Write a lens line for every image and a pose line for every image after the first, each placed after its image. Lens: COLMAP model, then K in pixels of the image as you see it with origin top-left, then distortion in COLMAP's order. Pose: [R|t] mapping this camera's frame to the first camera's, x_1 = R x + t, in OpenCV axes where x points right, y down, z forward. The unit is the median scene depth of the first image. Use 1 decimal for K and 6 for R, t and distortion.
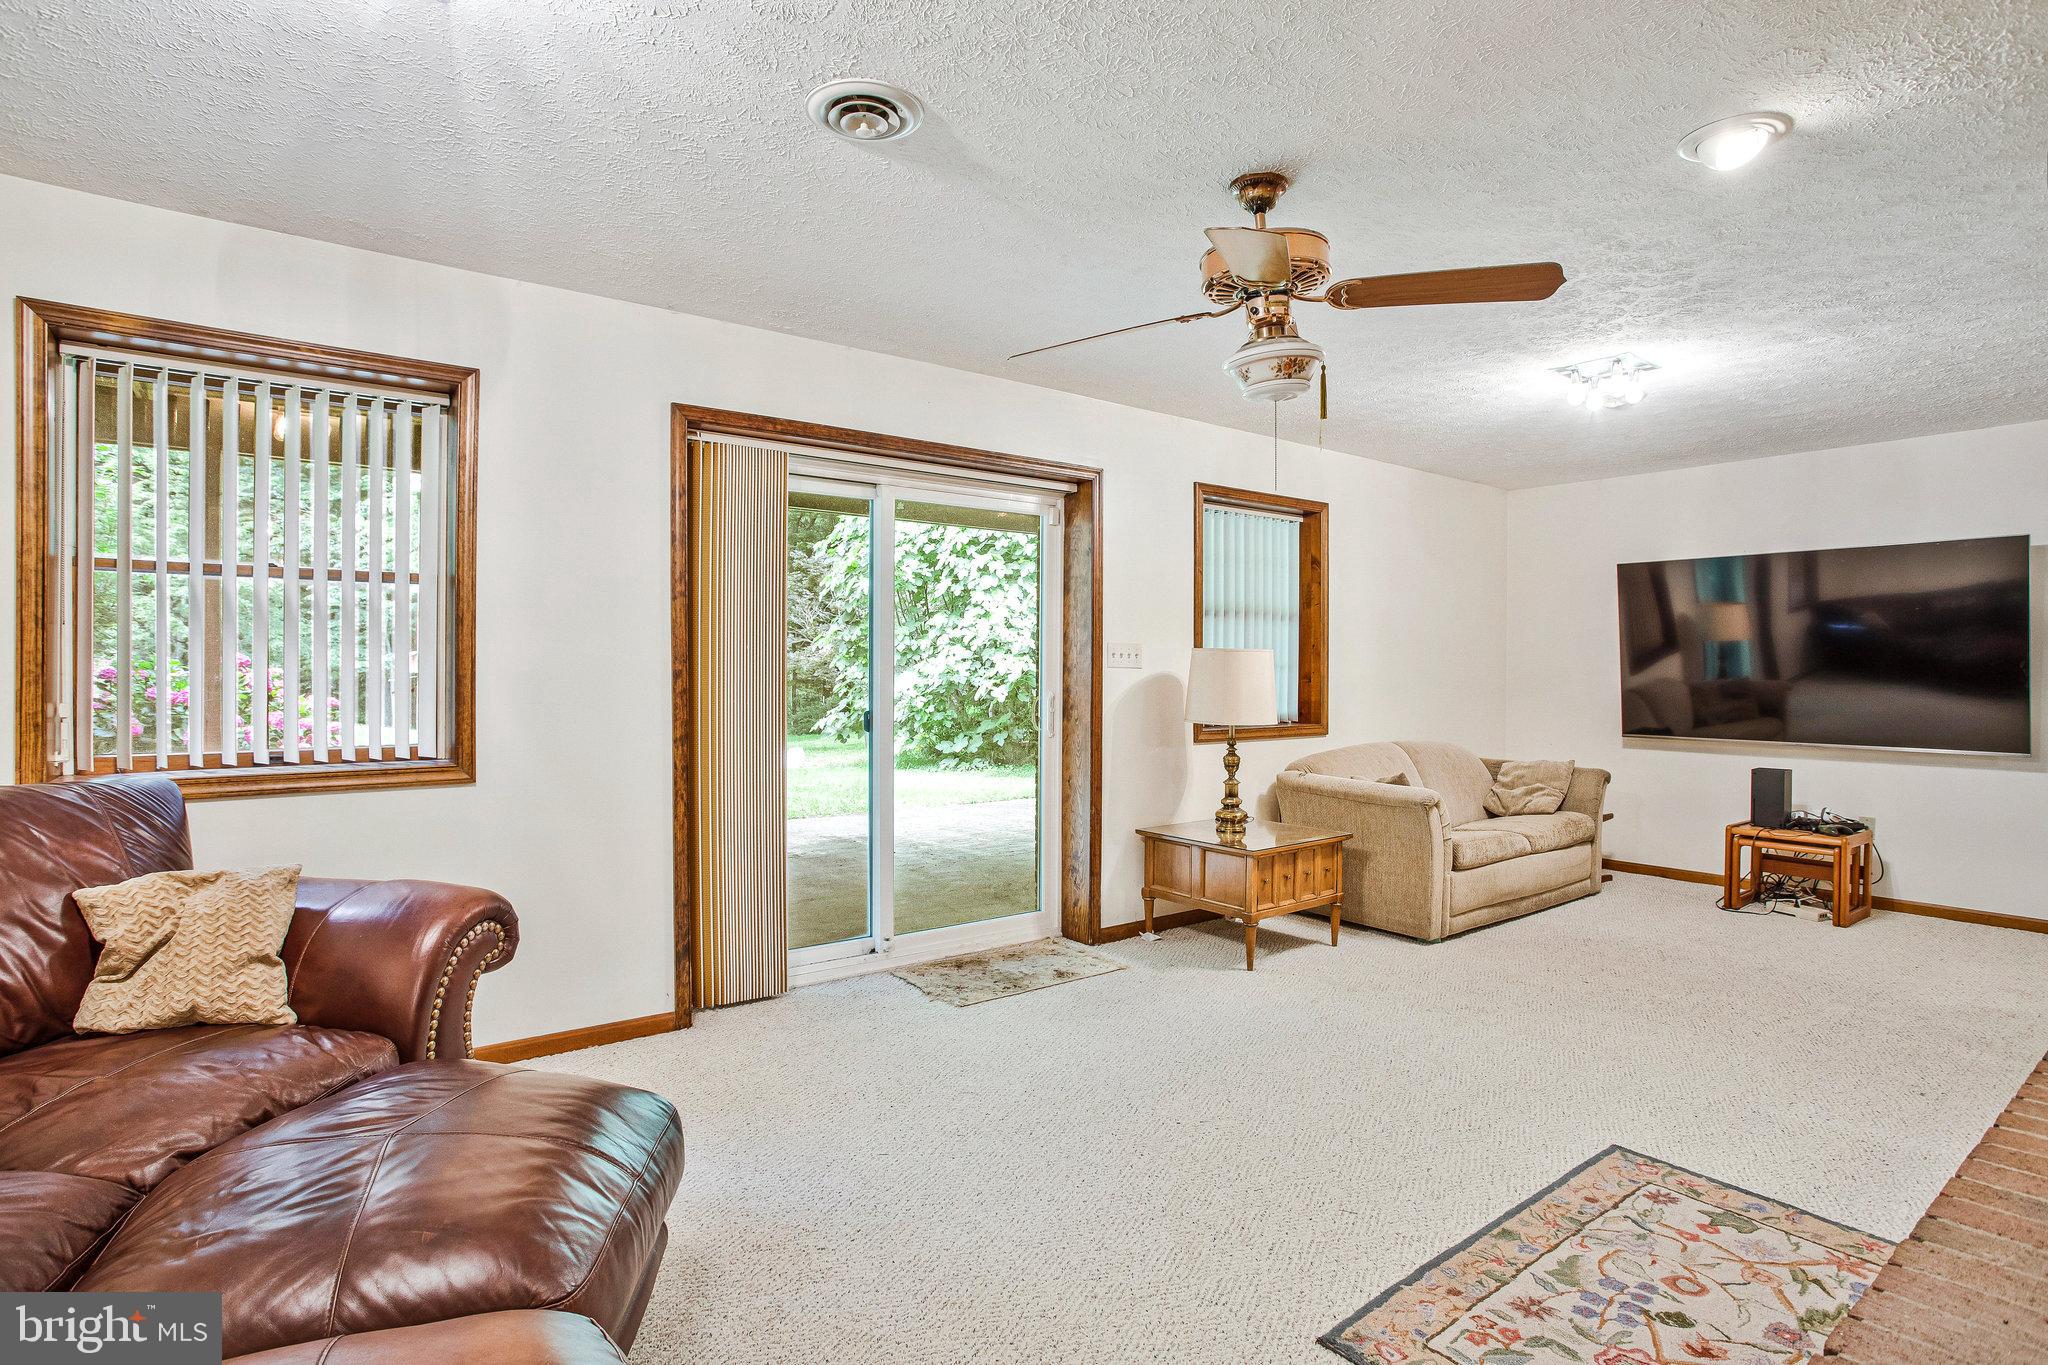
lens RADIAL K [[1019.4, 0, 1009.2], [0, 1019.4, 666.2], [0, 0, 1]] dist [0.002205, 0.000407]
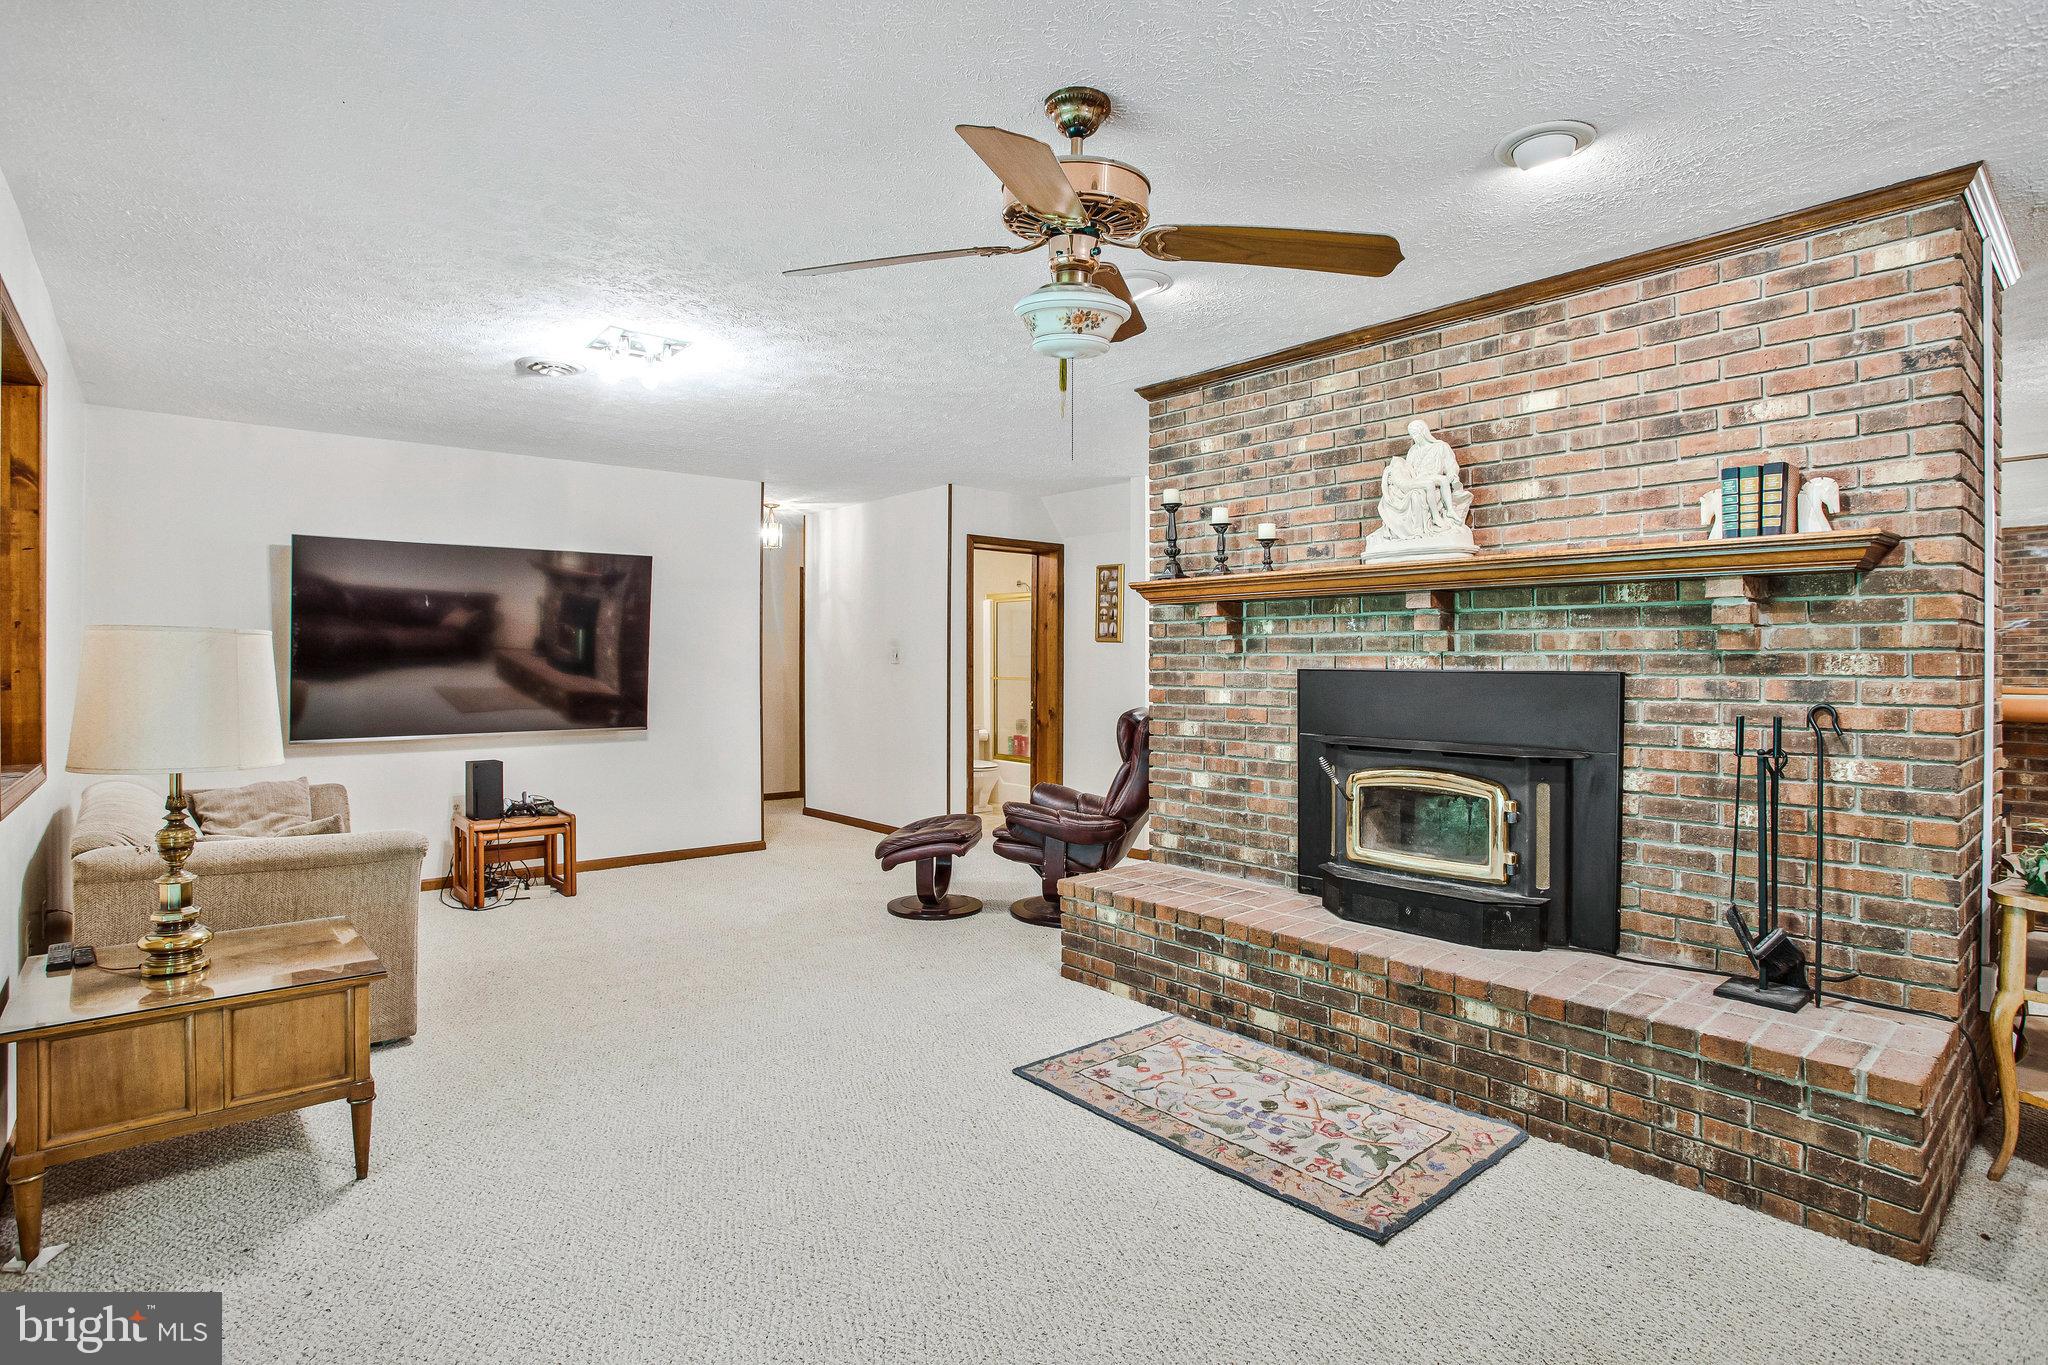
lens RADIAL K [[1040.5, 0, 1024.0], [0, 1040.5, 682.5], [0, 0, 1]] dist [-0.059774, 0.000090]
pose [[-0.064121, -0.022897, 0.997679, -0.652712], [-0.004737, 0.999732, 0.022640, -0.005577], [-0.997931, -0.003274, -0.064213, 1.185332]]
